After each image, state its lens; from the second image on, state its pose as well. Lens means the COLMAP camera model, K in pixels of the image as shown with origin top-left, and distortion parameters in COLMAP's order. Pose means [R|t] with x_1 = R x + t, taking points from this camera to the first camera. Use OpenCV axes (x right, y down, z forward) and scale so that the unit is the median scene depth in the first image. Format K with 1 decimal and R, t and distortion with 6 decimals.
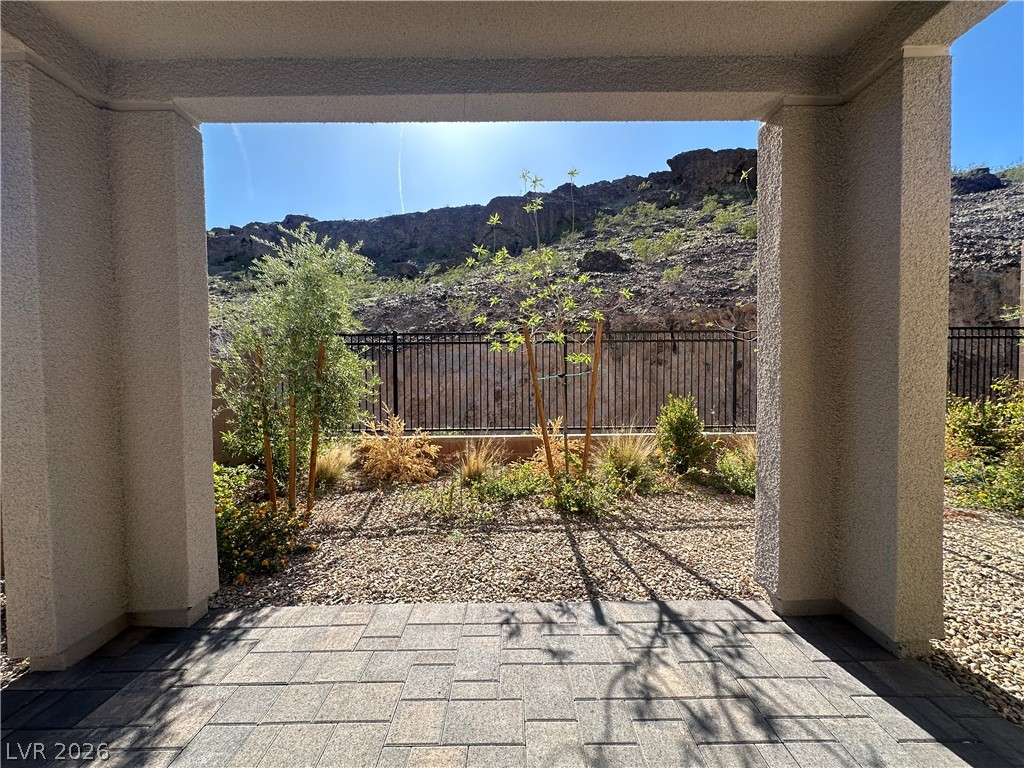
lens RADIAL K [[405.0, 0, 513.0], [0, 405.0, 385.4], [0, 0, 1]] dist [-0.001963, 0.000560]
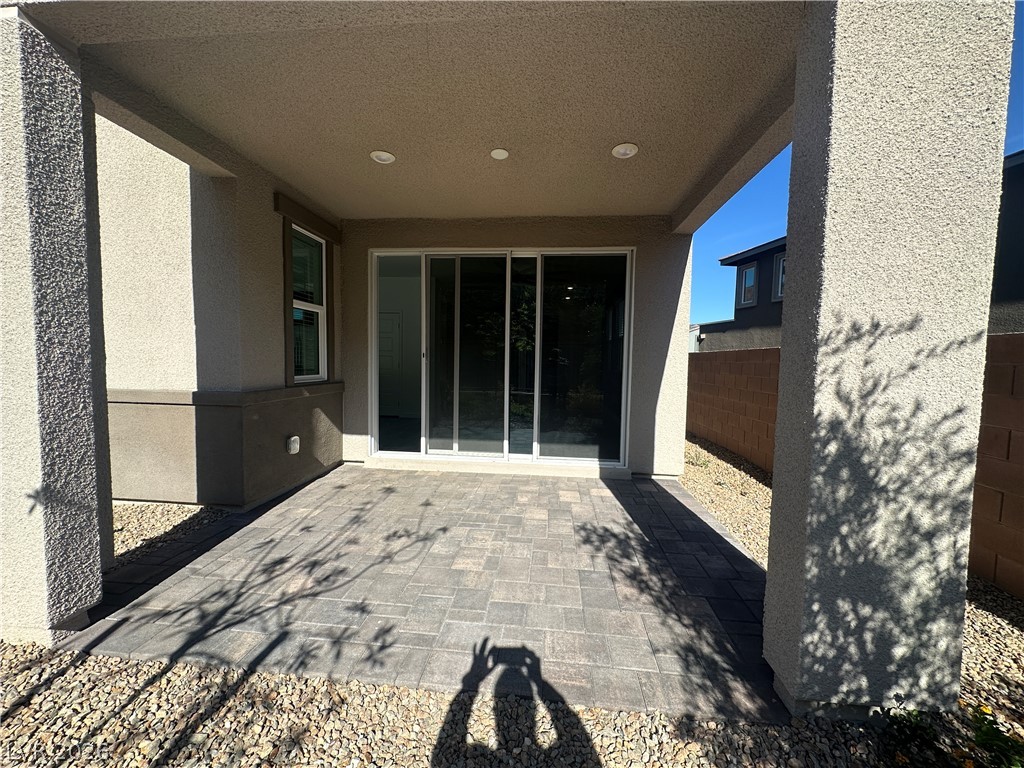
lens RADIAL K [[405.0, 0, 513.2], [0, 405.0, 383.8], [0, 0, 1]] dist [-0.001963, 0.000560]
pose [[-0.994975, -0.013846, 0.099157, -0.366433], [-0.004840, 0.995885, 0.090492, -0.055141], [-0.100002, 0.089557, -0.990949, 1.769154]]
